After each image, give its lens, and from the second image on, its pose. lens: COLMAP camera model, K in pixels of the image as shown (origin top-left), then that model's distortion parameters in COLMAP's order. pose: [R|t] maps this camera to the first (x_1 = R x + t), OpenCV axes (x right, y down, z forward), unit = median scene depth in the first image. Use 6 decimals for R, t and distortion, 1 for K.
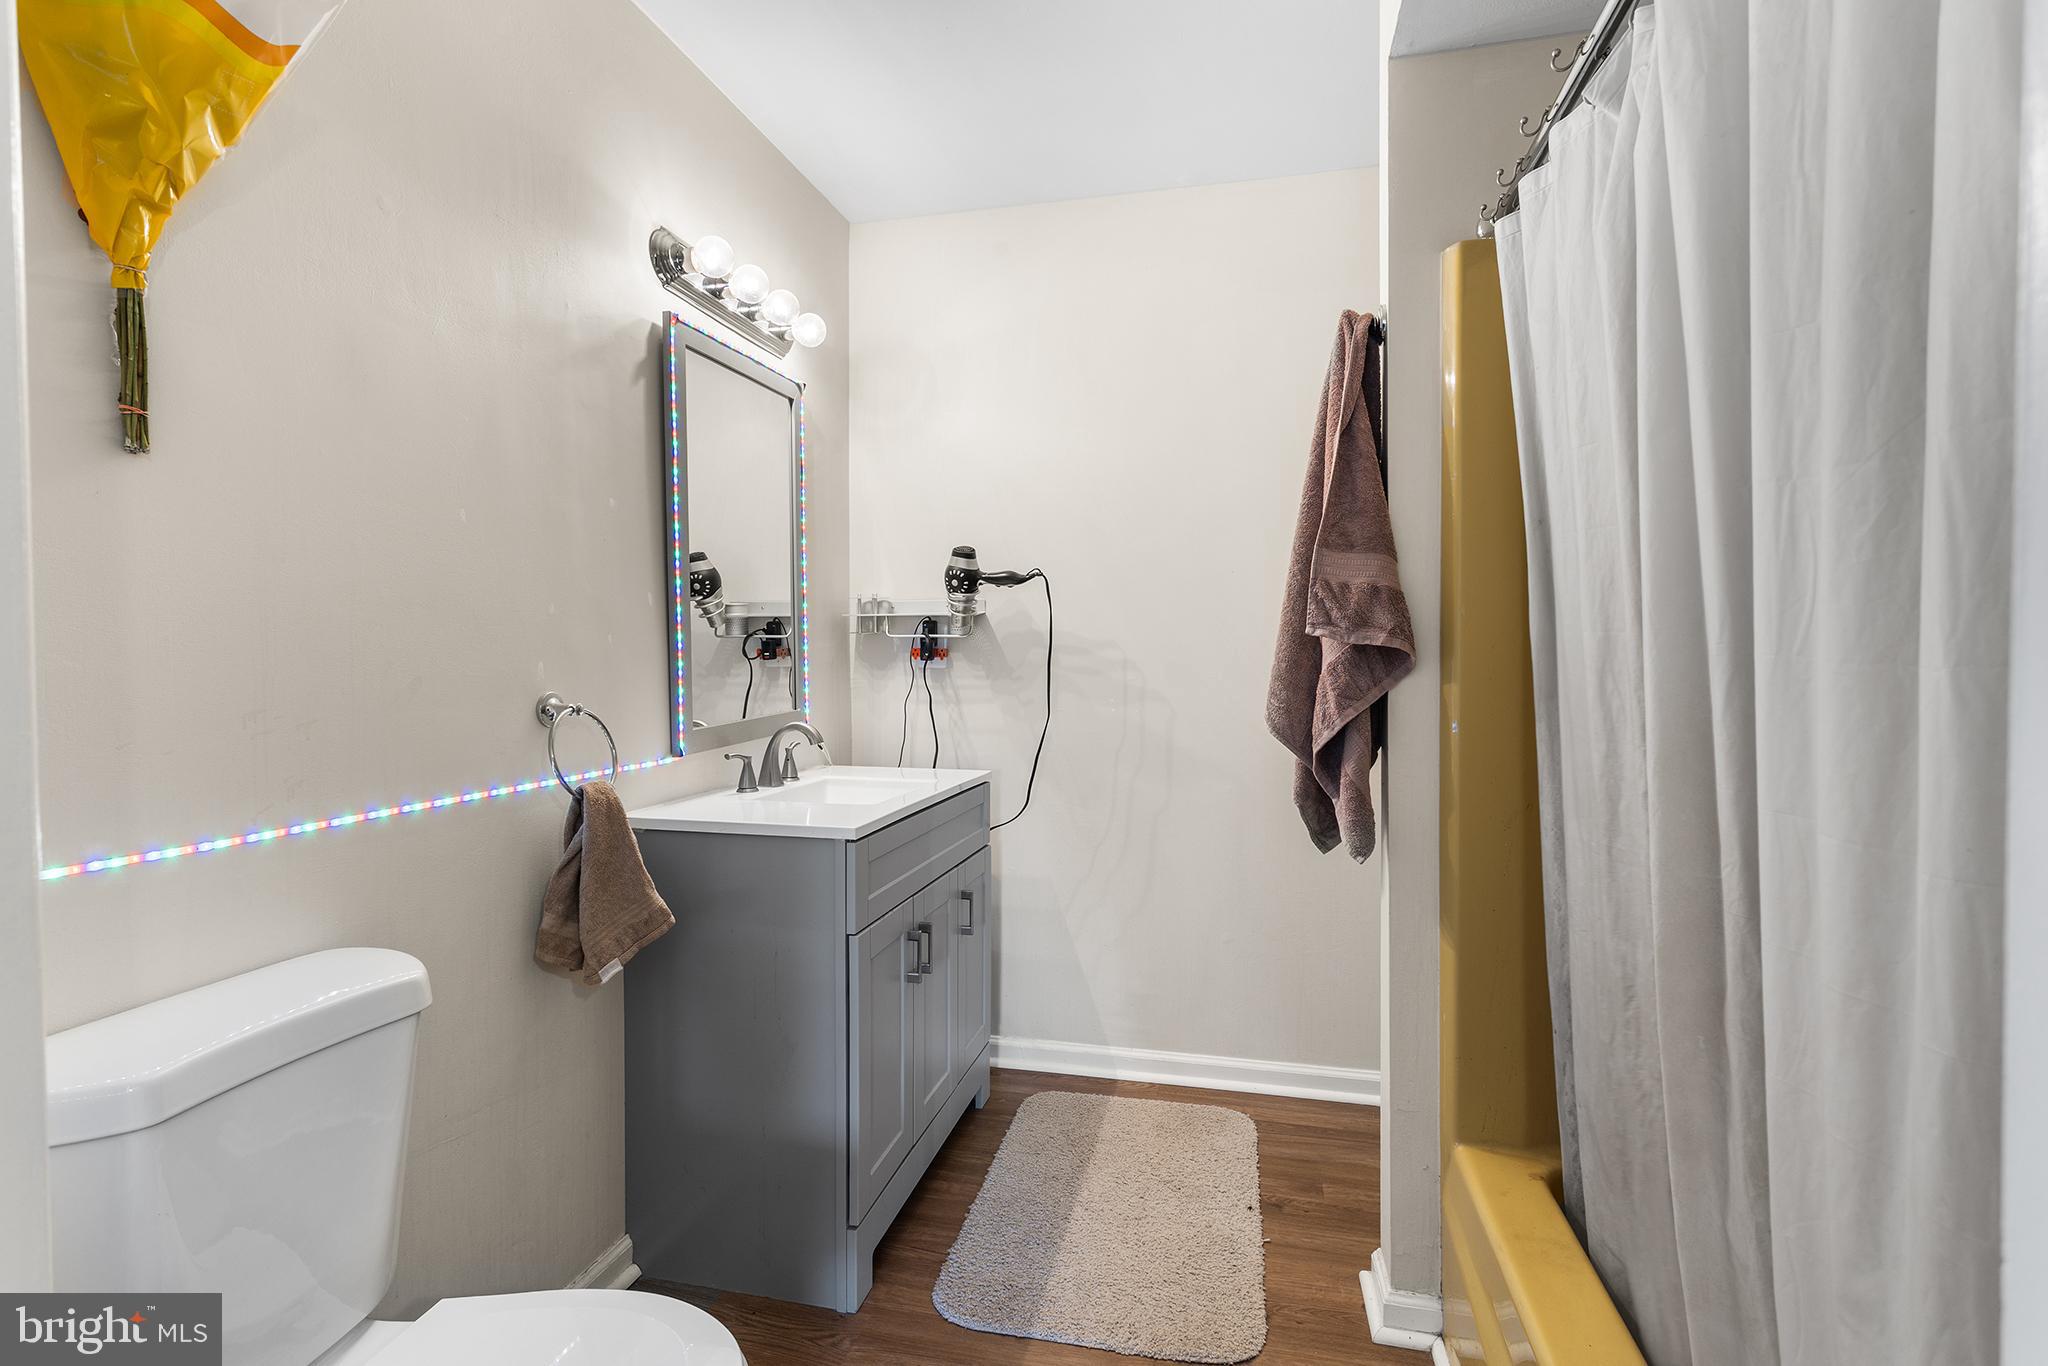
lens RADIAL K [[988.3, 0, 1020.3], [0, 988.3, 672.9], [0, 0, 1]] dist [-0.000382, 0.001029]
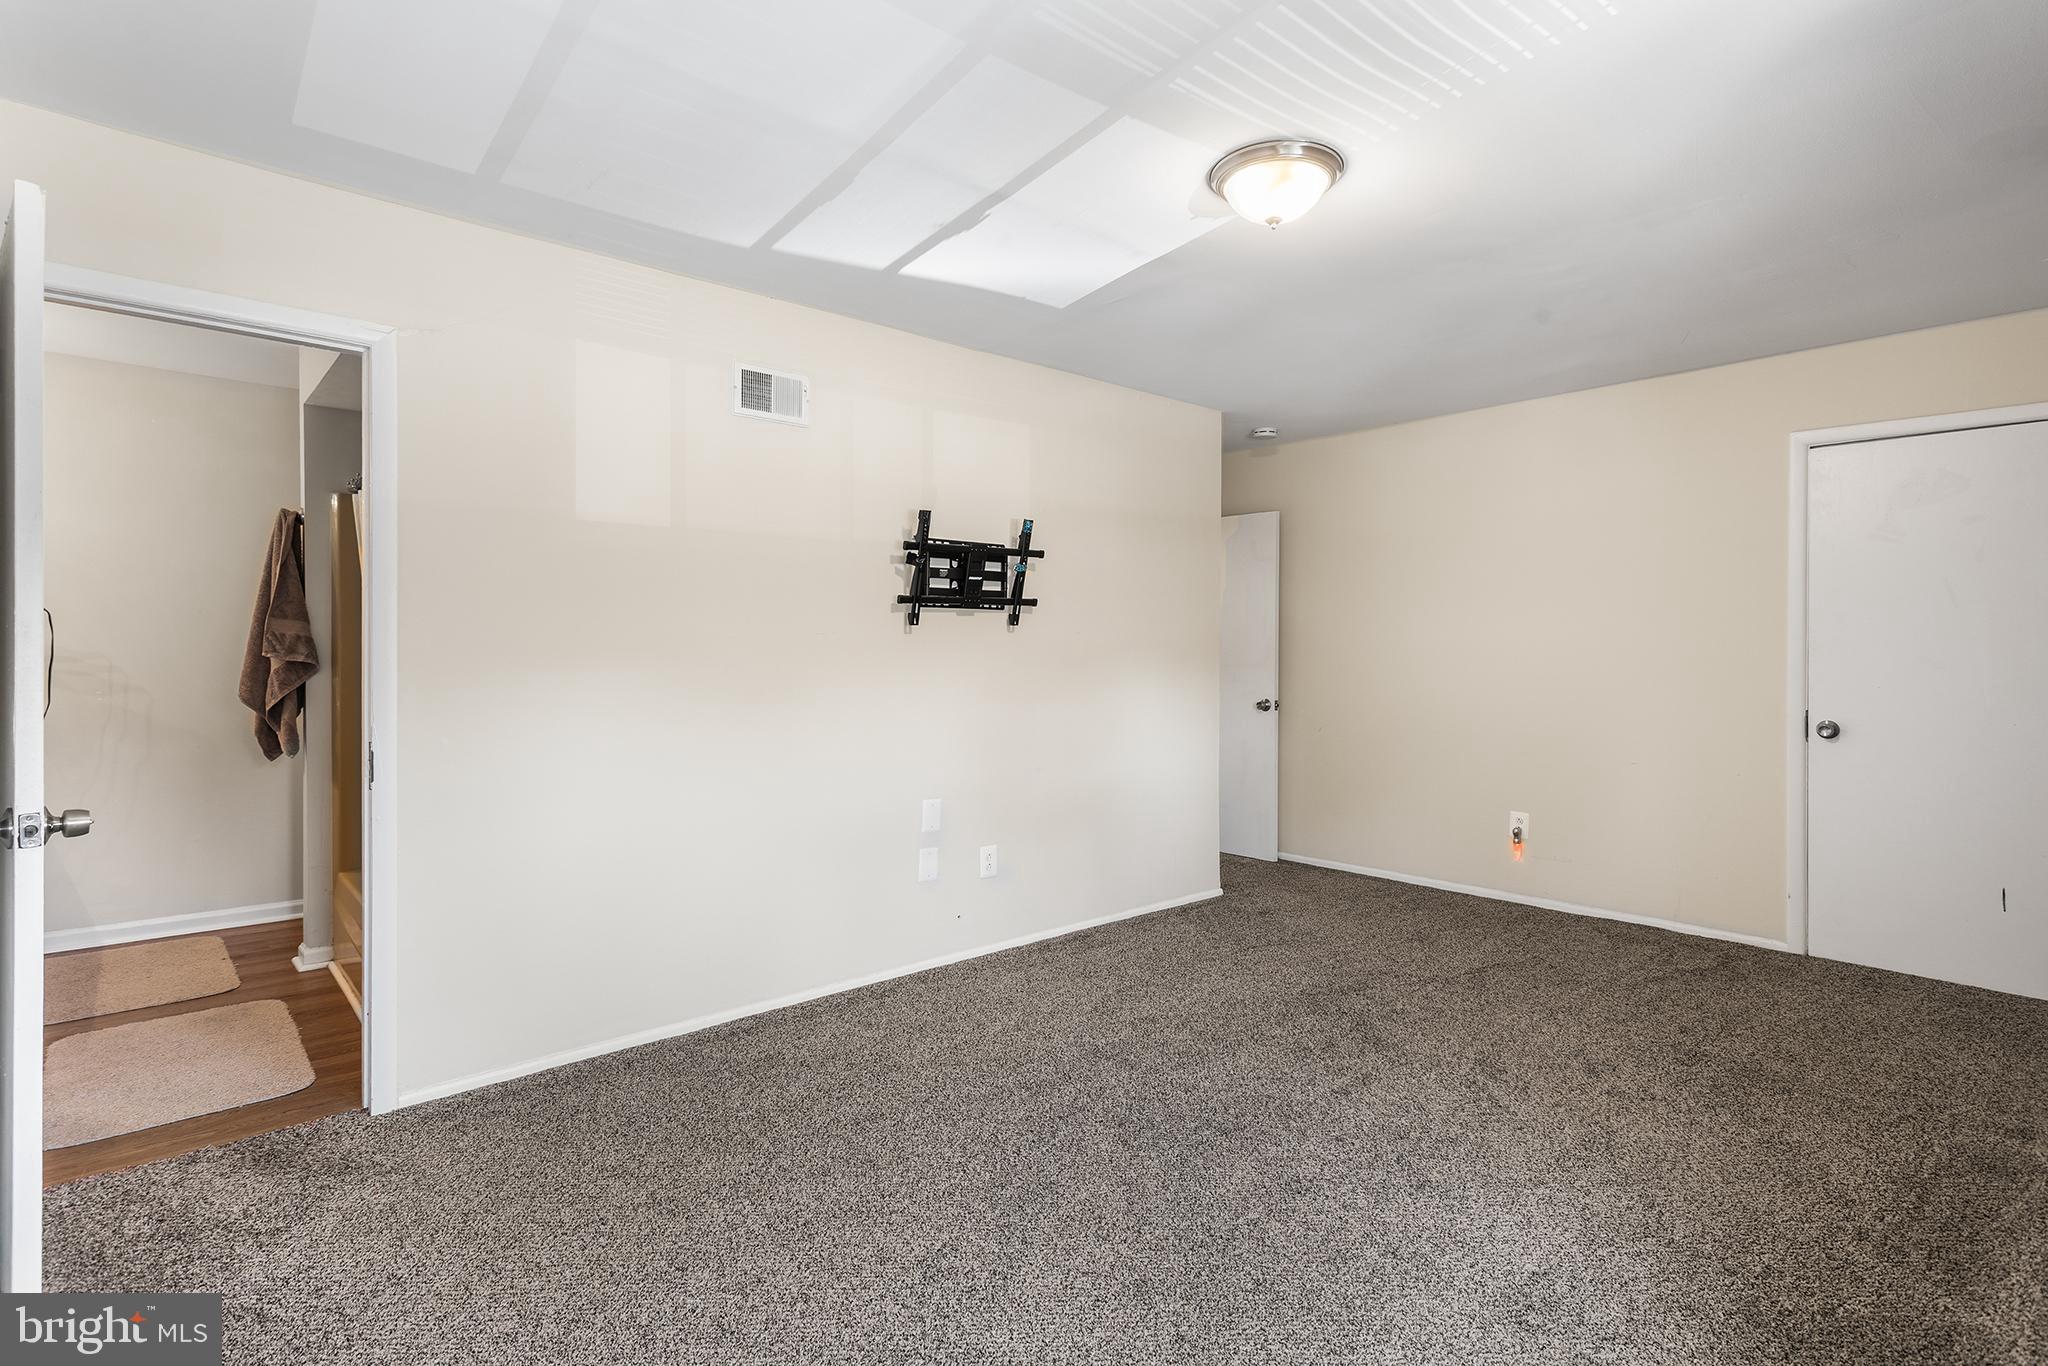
lens RADIAL K [[988.3, 0, 1017.7], [0, 988.3, 668.9], [0, 0, 1]] dist [-0.000382, 0.001029]
pose [[0.571121, -0.002869, 0.820861, -0.548261], [0.006128, 0.999981, -0.000769, 0.001774], [-0.820843, 0.005469, 0.571127, -1.613350]]
